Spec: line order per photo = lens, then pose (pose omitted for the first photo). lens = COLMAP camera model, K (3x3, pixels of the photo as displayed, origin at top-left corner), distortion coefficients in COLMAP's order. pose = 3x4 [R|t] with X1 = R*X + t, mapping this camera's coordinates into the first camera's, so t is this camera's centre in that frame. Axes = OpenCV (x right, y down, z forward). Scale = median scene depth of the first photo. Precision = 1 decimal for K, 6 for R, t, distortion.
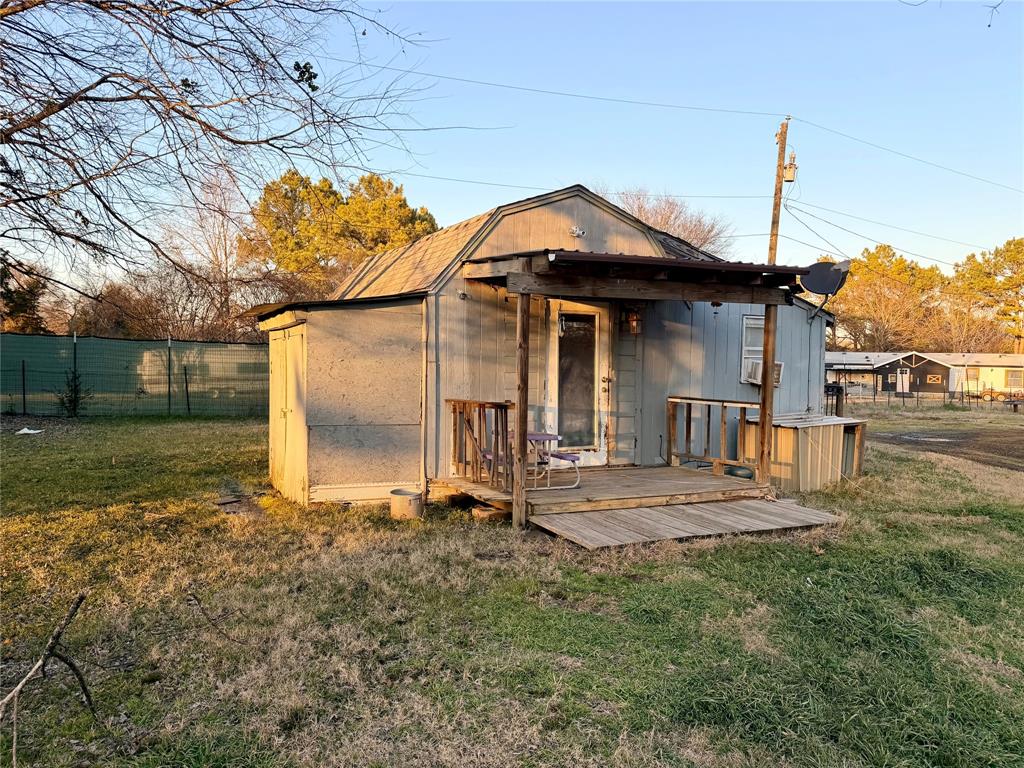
lens RADIAL K [[724.4, 0, 511.7], [0, 724.4, 385.8], [0, 0, 1]] dist [0.064160, 0.000457]
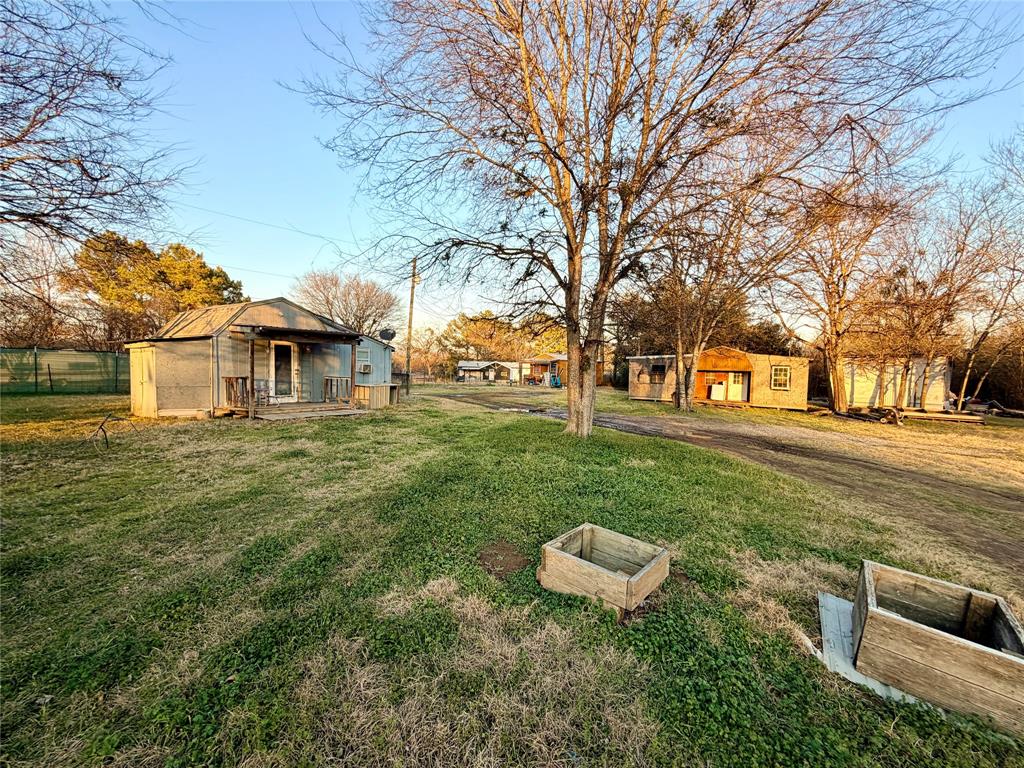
lens RADIAL K [[406.1, 0, 517.6], [0, 406.1, 387.4], [0, 0, 1]] dist [-0.007396, -0.000330]
pose [[0.874163, -0.015754, 0.485377, 0.117954], [0.005146, 0.999718, 0.023180, 0.025019], [-0.485606, -0.017765, 0.873998, -0.708242]]
